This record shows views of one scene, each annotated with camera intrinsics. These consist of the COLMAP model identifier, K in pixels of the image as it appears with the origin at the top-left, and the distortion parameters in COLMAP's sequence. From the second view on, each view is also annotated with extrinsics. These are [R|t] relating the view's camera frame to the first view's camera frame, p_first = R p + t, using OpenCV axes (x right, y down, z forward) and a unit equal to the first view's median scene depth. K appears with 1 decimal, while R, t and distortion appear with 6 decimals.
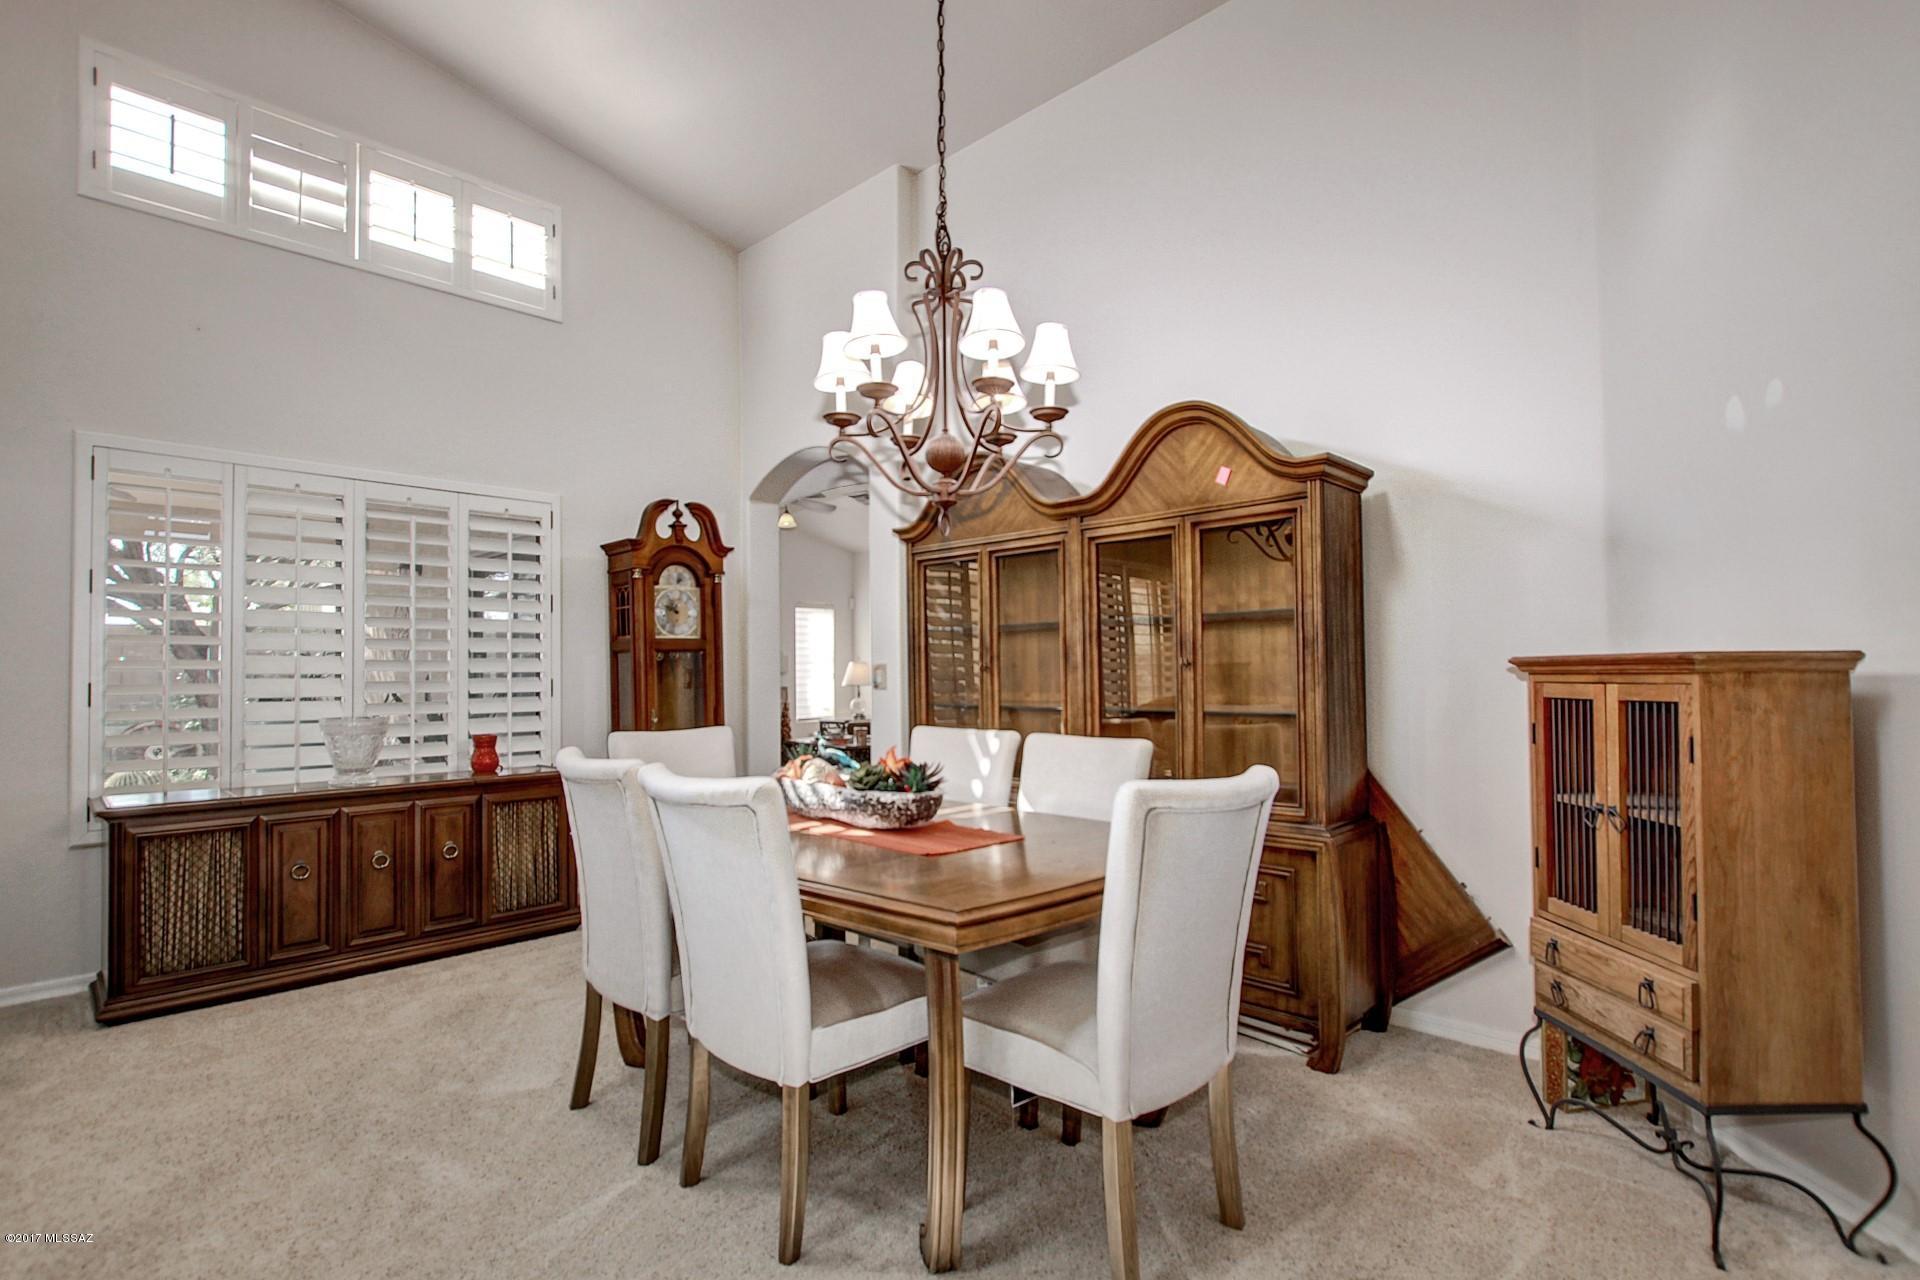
lens RADIAL K [[903.9, 0, 919.9], [0, 903.9, 658.1], [0, 0, 1]] dist [-0.020990, 0.001043]
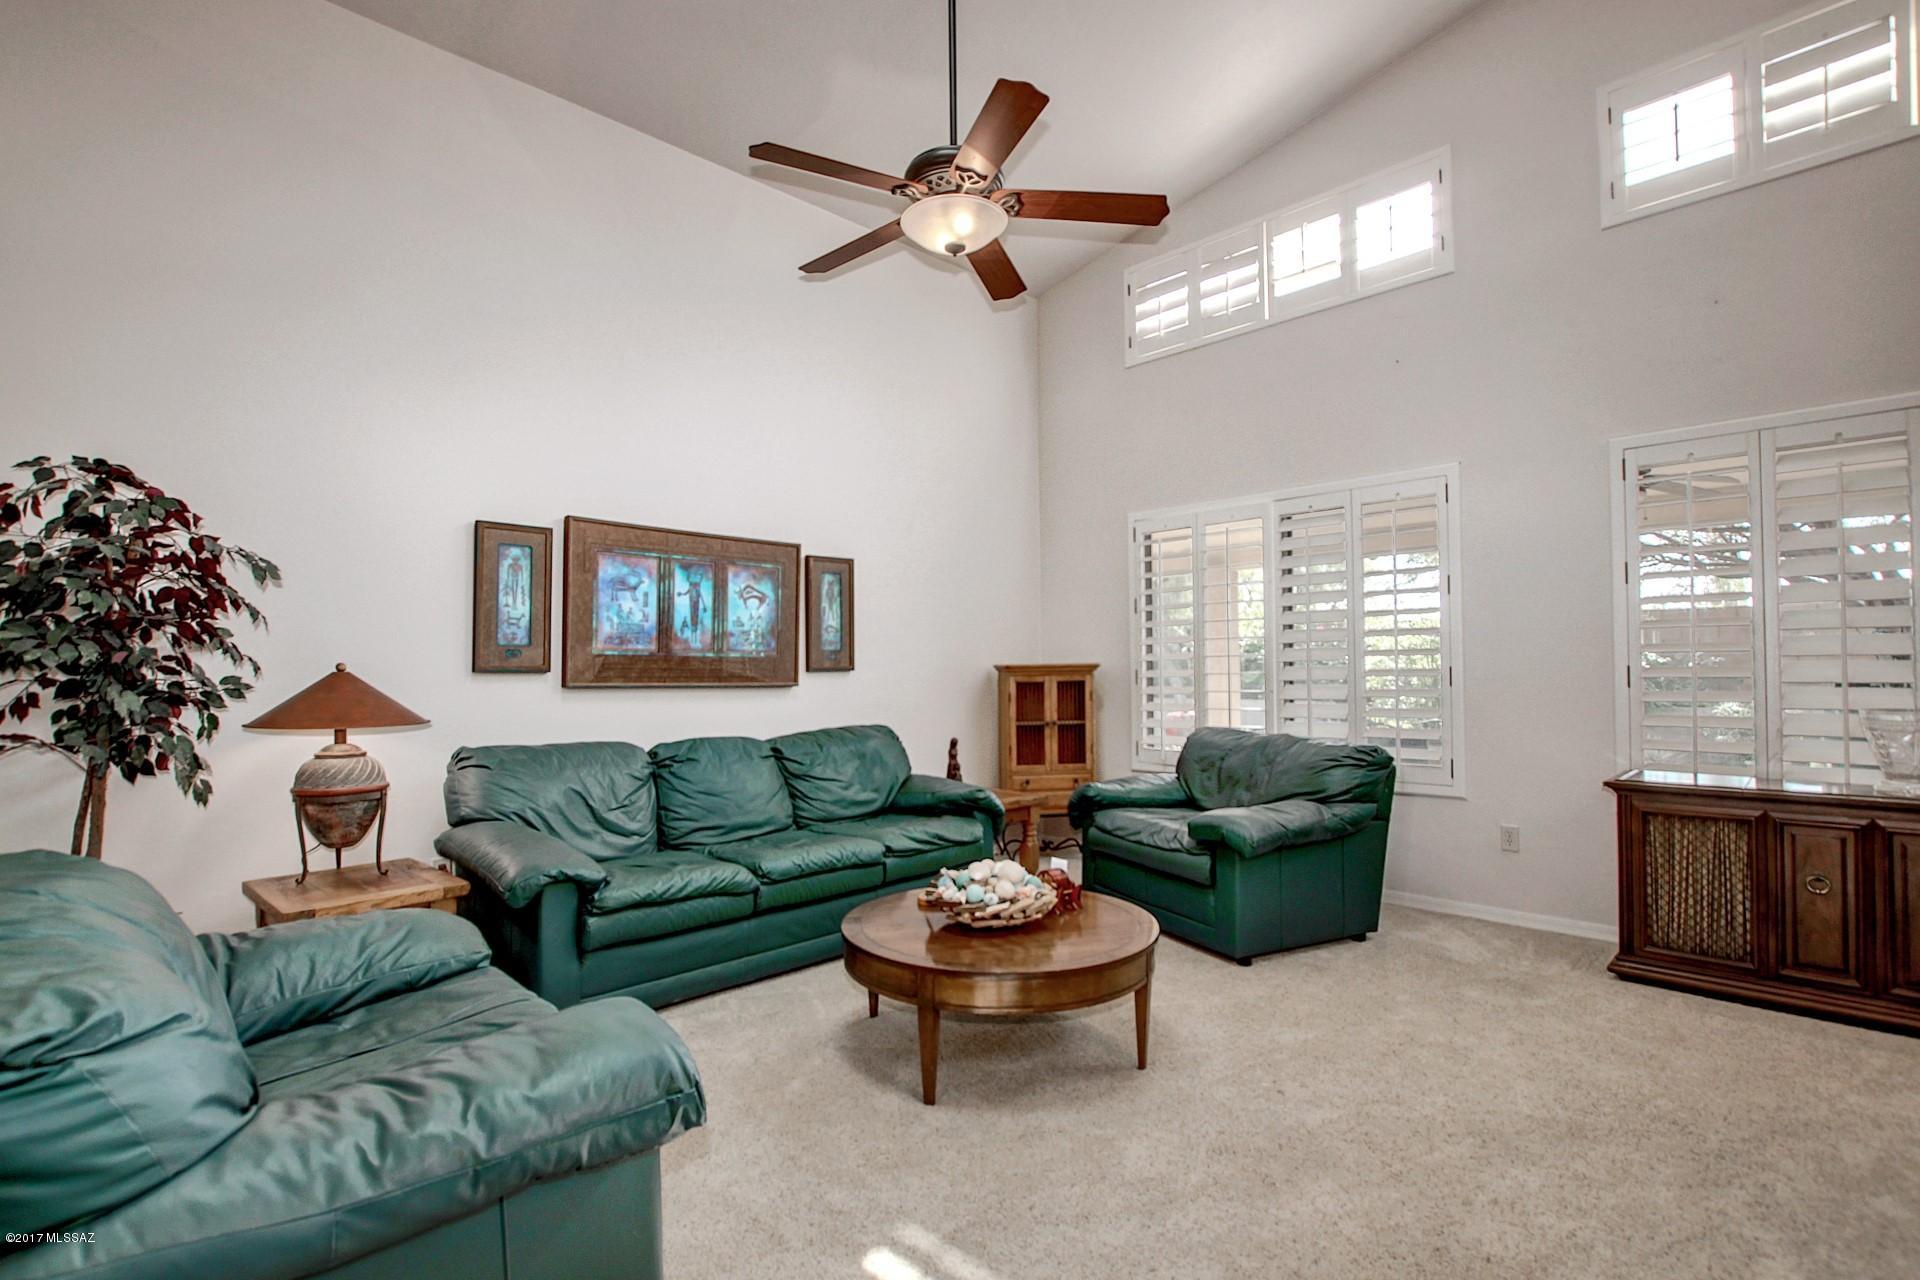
lens RADIAL K [[903.9, 0, 953.7], [0, 903.9, 647.1], [0, 0, 1]] dist [-0.020990, 0.001043]
pose [[-0.039330, -0.013399, -0.999136, 0.210380], [0.026711, 0.999539, -0.014456, -0.000102], [0.998869, -0.027257, -0.038954, 0.220266]]
